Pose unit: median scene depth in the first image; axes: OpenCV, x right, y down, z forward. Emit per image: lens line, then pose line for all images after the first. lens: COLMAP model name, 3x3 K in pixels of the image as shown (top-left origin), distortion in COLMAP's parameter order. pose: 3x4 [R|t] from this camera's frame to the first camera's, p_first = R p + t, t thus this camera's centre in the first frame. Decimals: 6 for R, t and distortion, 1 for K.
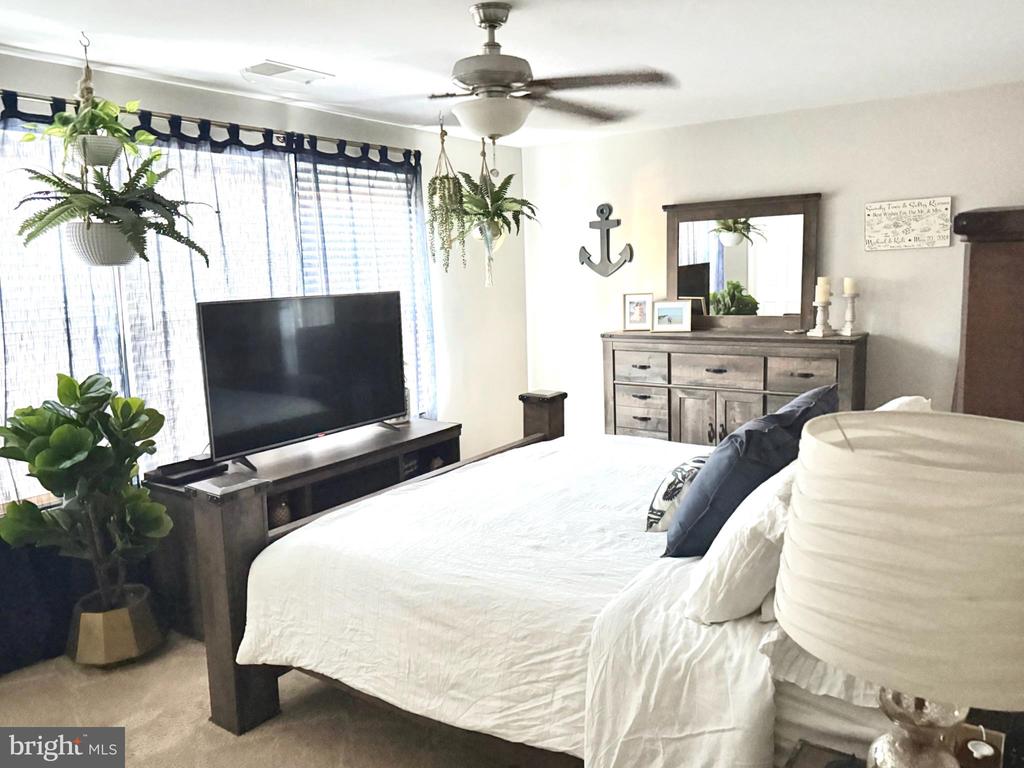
lens RADIAL K [[737.3, 0, 509.1], [0, 737.3, 389.5], [0, 0, 1]] dist [0.029131, -0.001761]
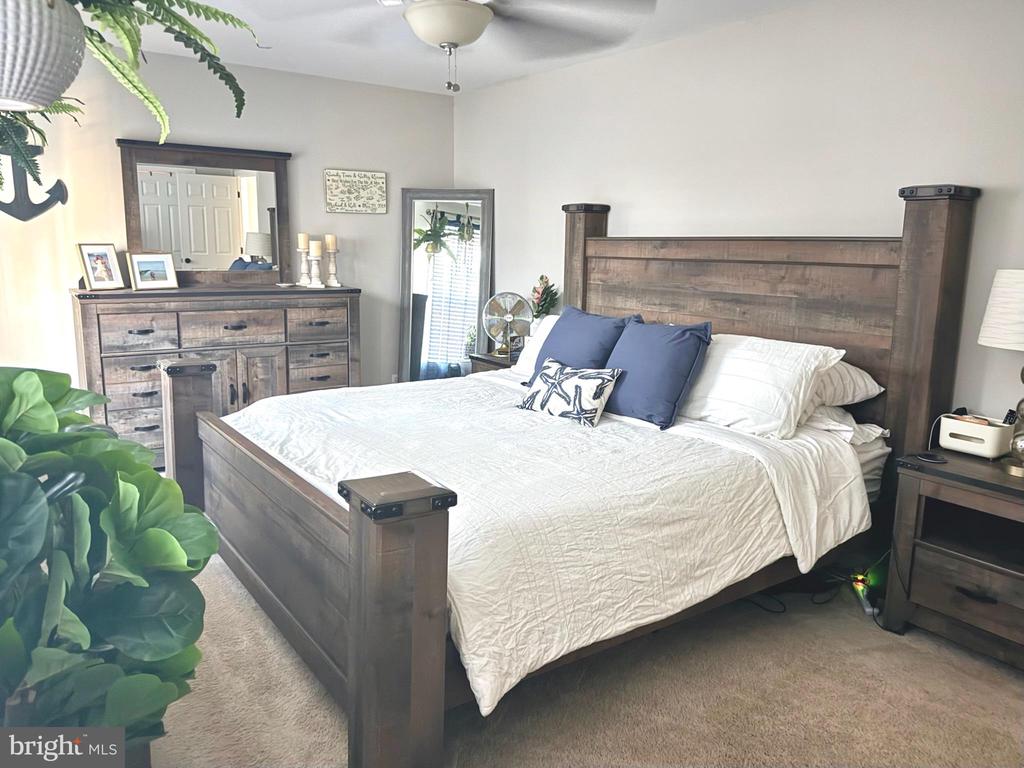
lens RADIAL K [[727.8, 0, 509.1], [0, 727.8, 373.8], [0, 0, 1]] dist [0.079947, -0.110711]
pose [[0.369549, -0.130769, 0.919964, -0.467357], [0.120914, 0.988397, 0.091925, -0.010907], [-0.921311, 0.077266, 0.381073, 0.326406]]
